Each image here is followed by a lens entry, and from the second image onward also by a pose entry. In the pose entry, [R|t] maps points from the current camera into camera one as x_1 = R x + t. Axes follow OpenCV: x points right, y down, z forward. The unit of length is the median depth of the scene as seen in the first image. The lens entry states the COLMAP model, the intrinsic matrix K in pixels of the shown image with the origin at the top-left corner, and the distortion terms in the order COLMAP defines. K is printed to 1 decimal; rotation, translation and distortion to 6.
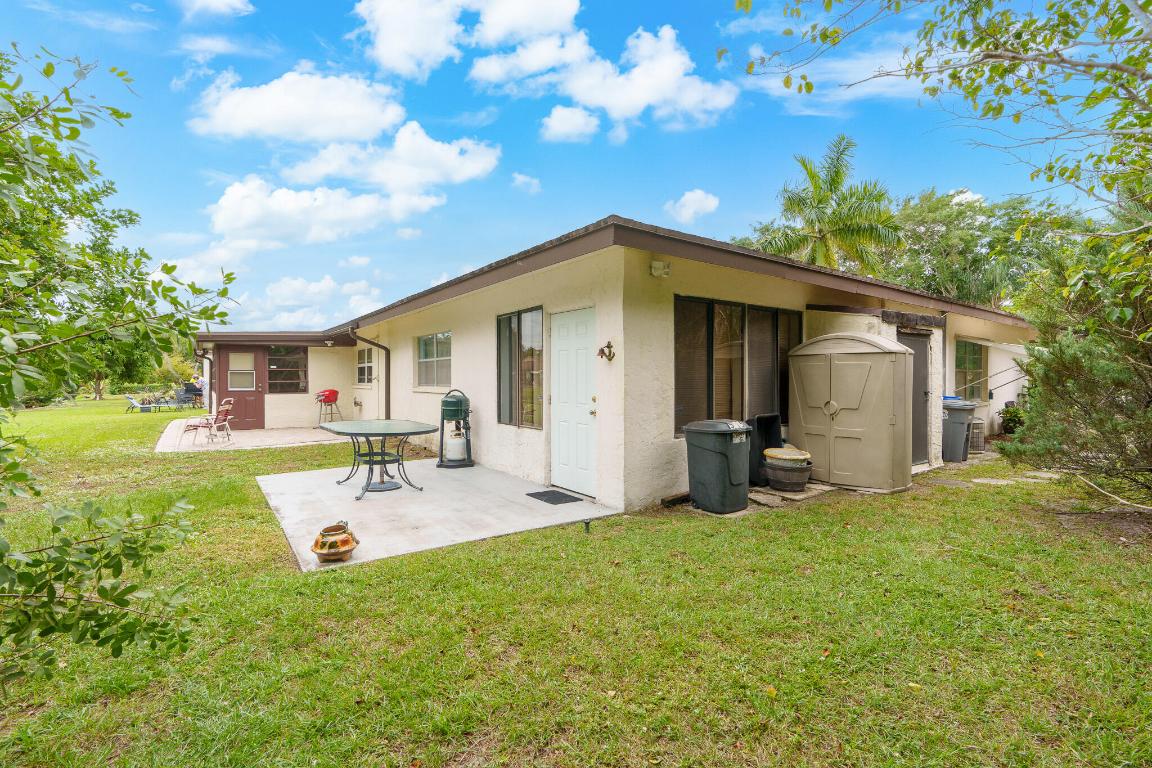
lens RADIAL K [[525.6, 0, 578.6], [0, 525.6, 386.4], [0, 0, 1]] dist [-0.000157, 0.001943]
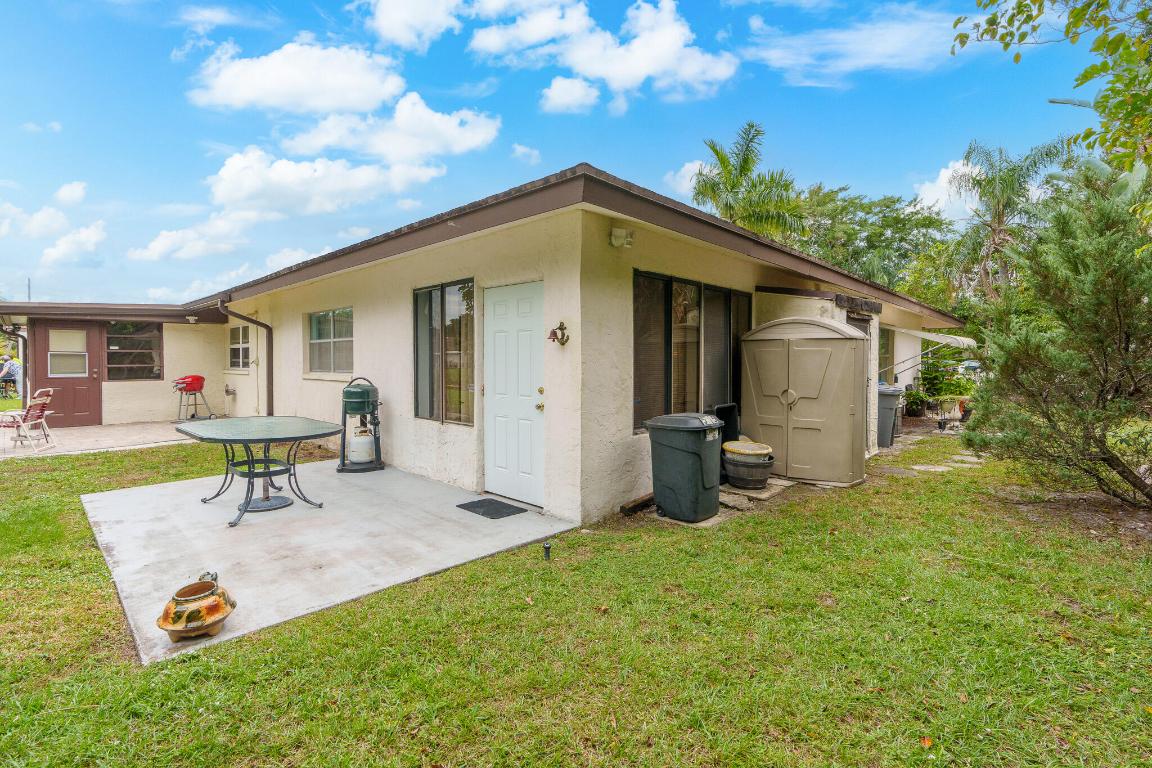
lens RADIAL K [[525.6, 0, 573.8], [0, 525.6, 373.0], [0, 0, 1]] dist [-0.000157, 0.001943]
pose [[0.983425, -0.002363, 0.181299, -0.066007], [0.000479, 0.999945, 0.010433, -0.011672], [-0.181314, -0.010174, 0.983373, 0.152155]]
